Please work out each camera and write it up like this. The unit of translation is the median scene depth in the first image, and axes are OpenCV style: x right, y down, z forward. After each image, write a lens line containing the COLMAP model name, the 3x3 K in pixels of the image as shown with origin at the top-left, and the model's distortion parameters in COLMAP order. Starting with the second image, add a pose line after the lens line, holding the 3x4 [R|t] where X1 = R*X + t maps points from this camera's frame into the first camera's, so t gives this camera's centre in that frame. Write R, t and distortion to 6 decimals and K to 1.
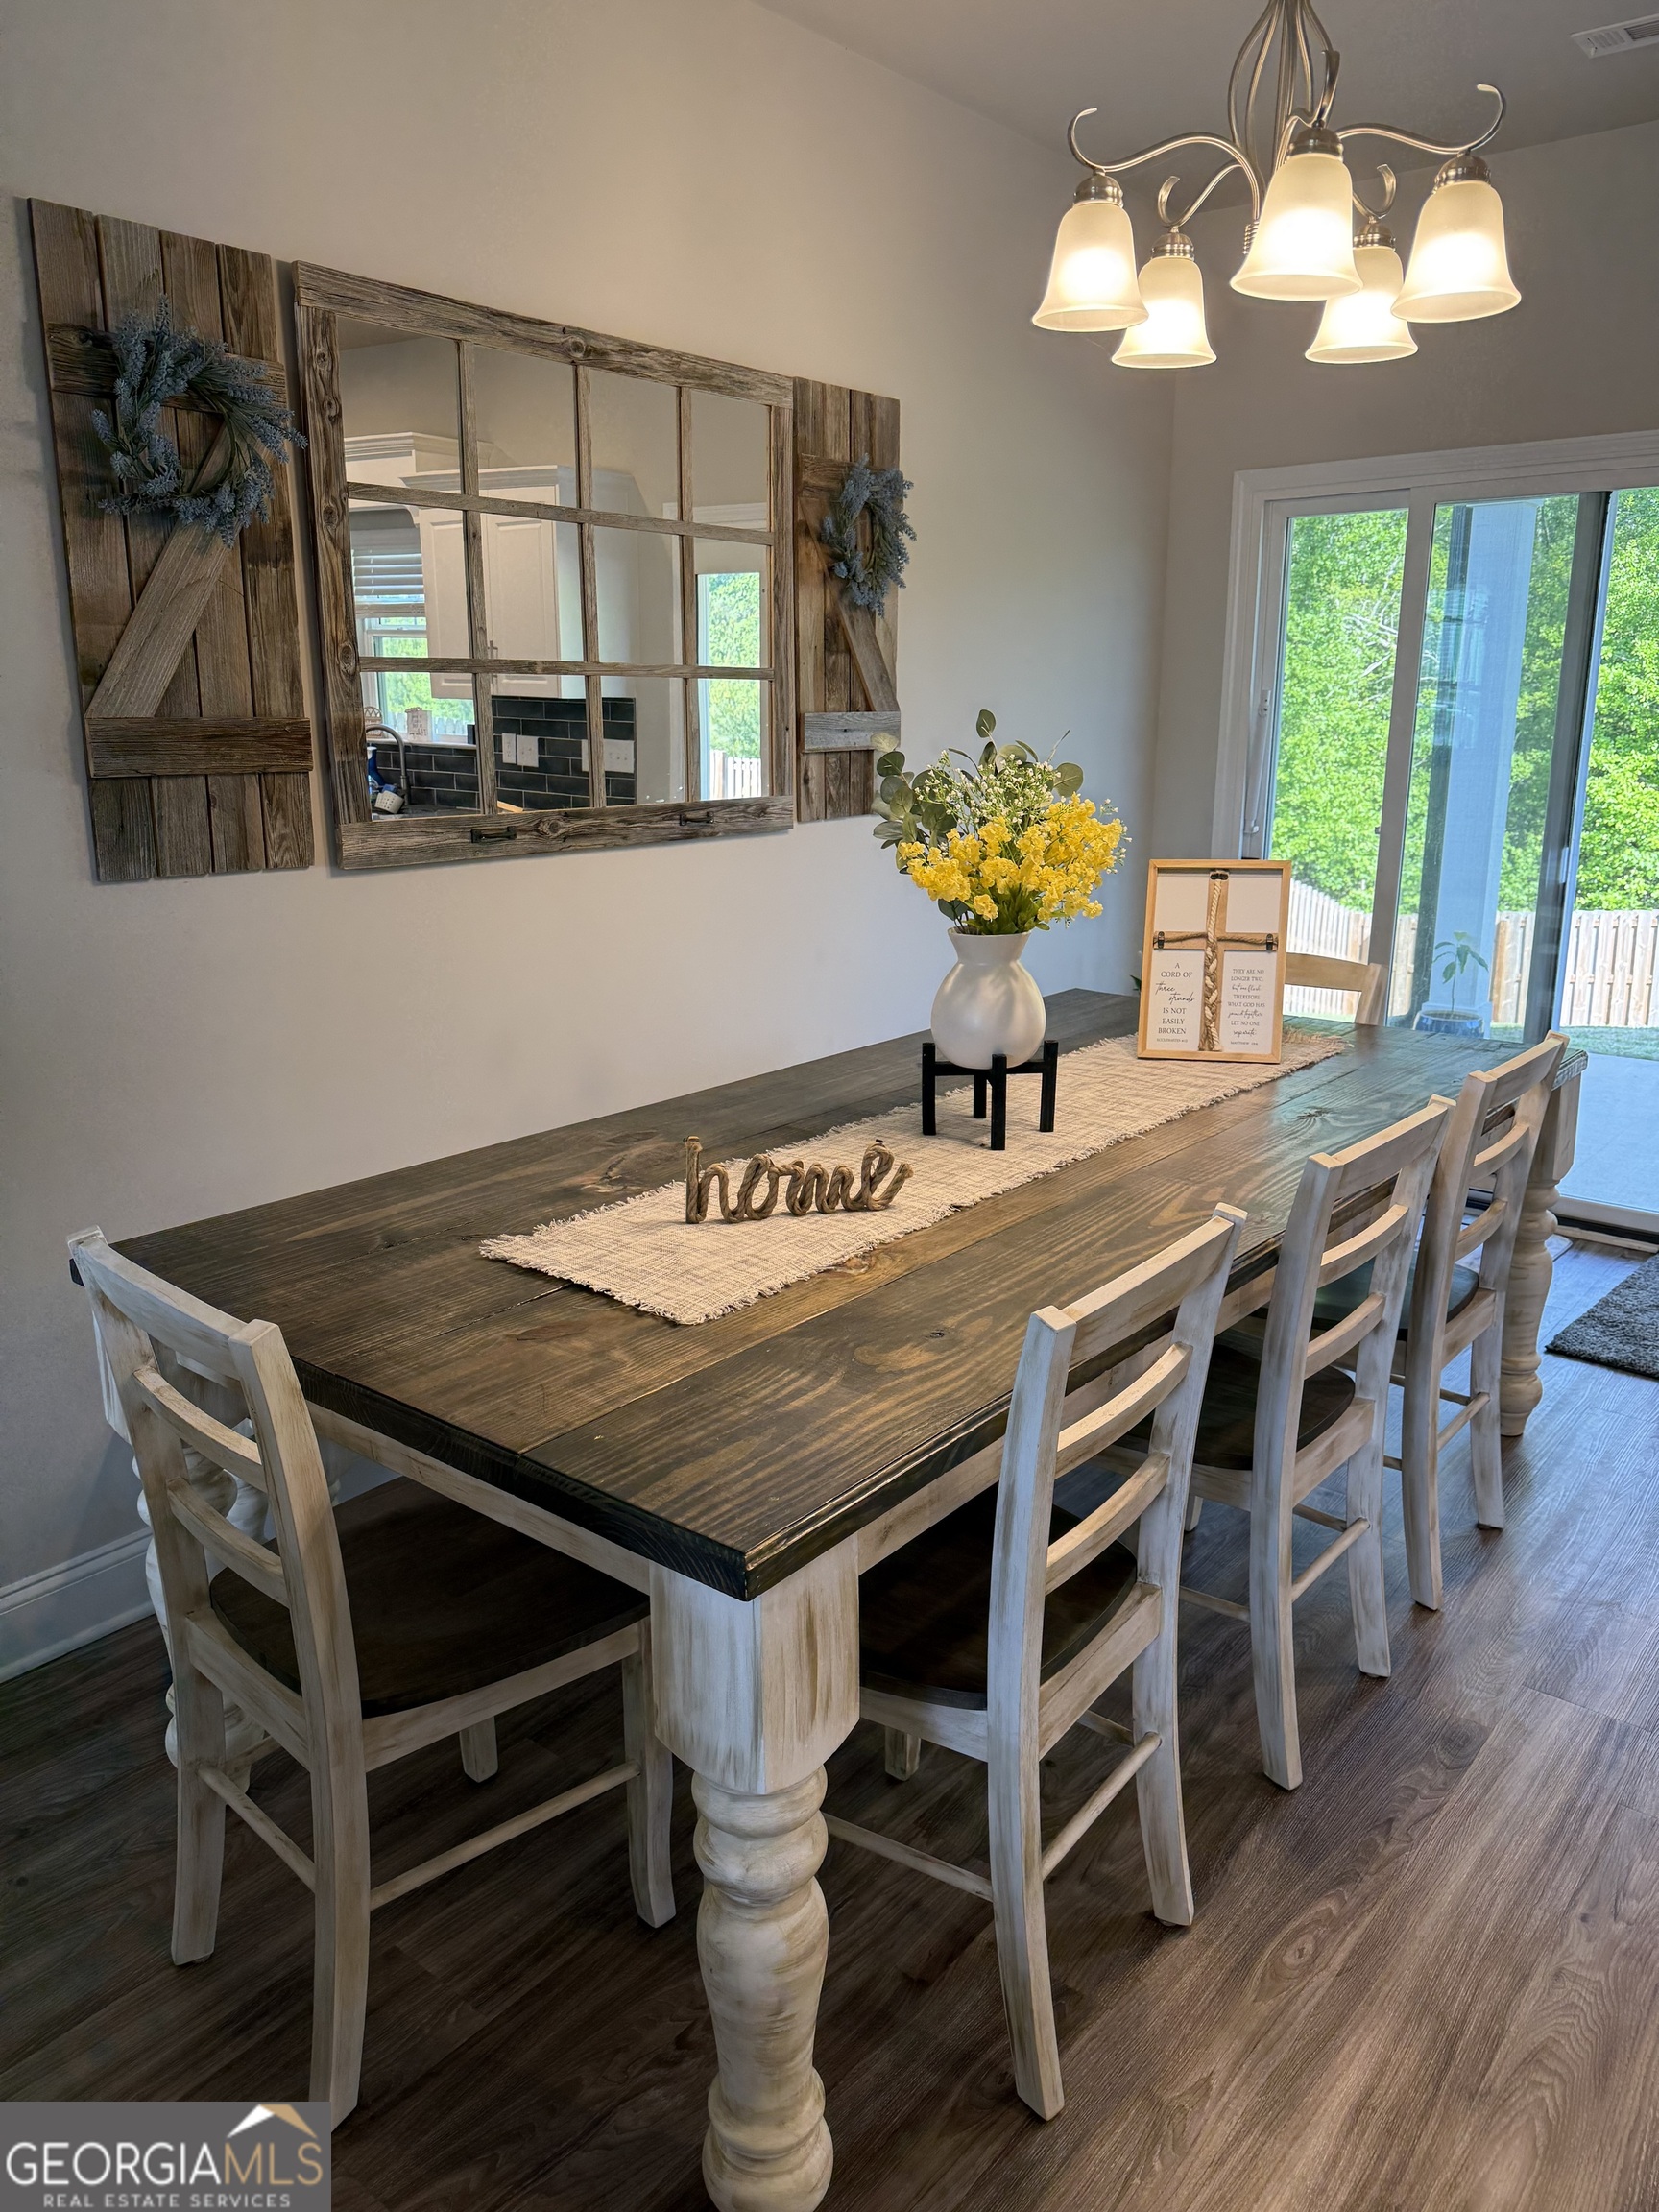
lens RADIAL K [[1593.6, 0, 847.7], [0, 1593.6, 1105.6], [0, 0, 1]] dist [0.064448, -0.019756]
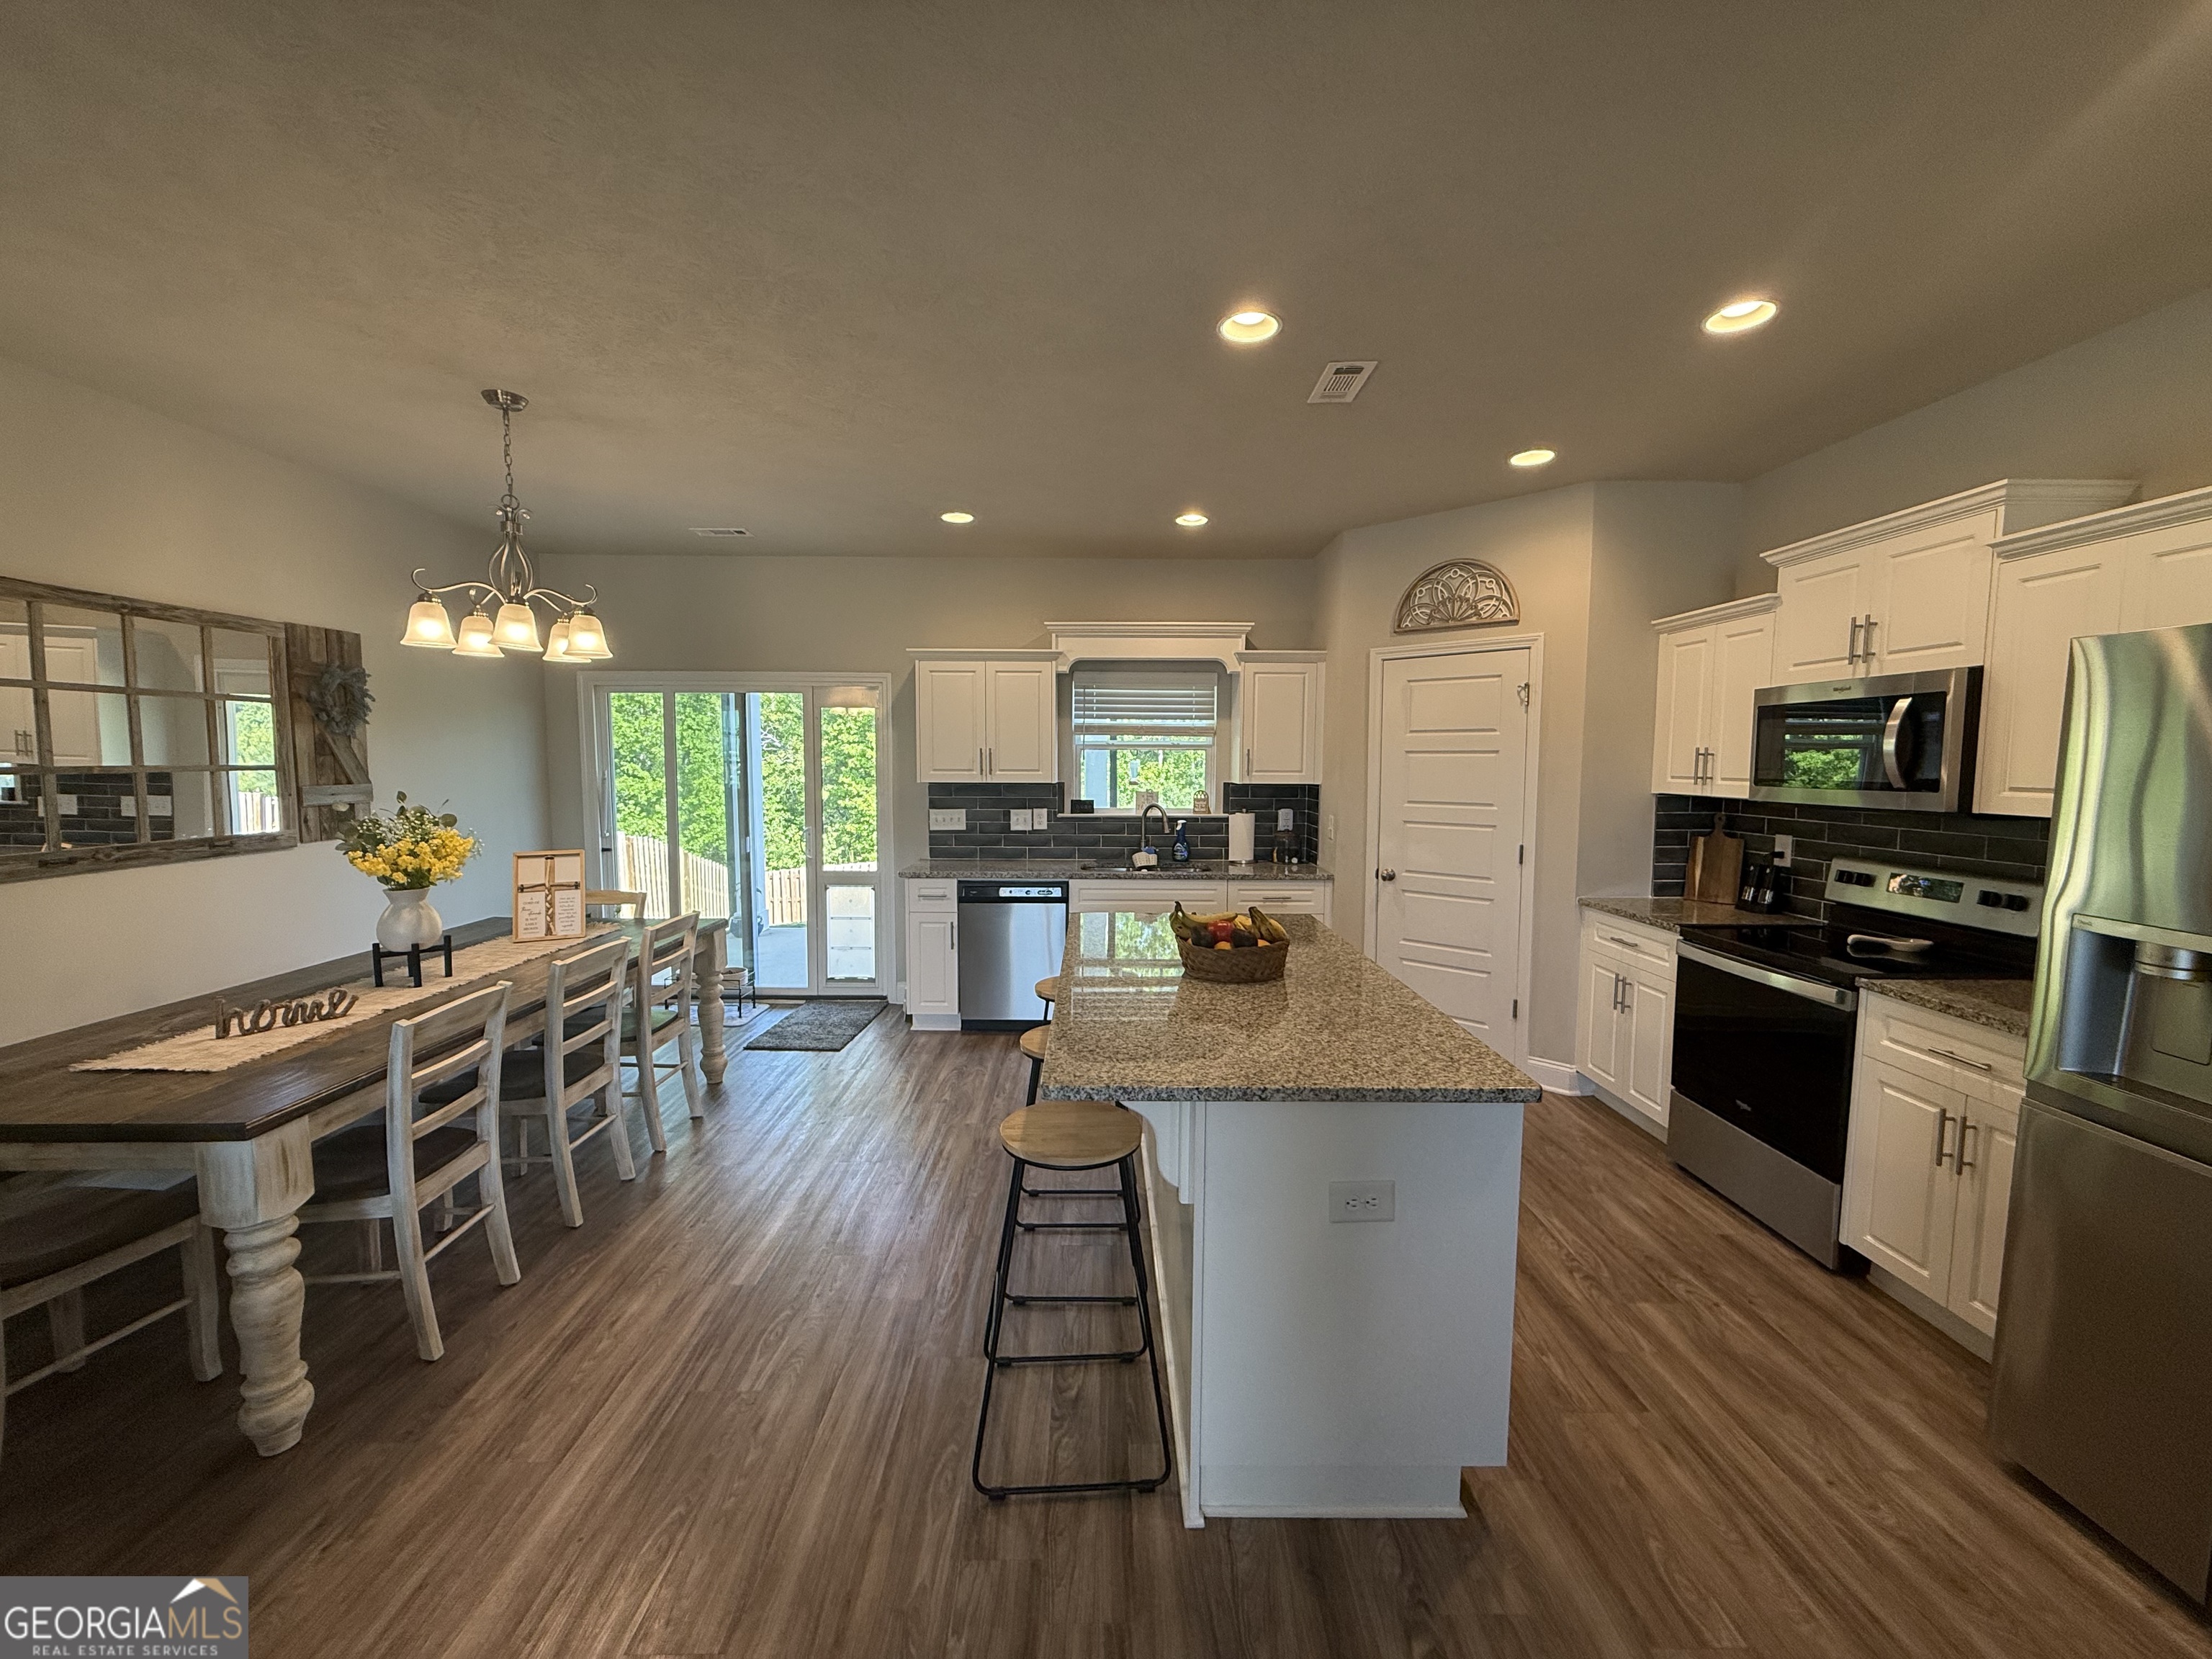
lens RADIAL K [[885.3, 0, 1107.1], [0, 885.3, 831.2], [0, 0, 1]] dist [-0.000802, 0.000615]
pose [[0.775625, -0.047094, 0.629435, 0.074199], [0.149098, 0.982662, -0.110204, 0.093246], [-0.613332, 0.179324, 0.769199, -0.562545]]
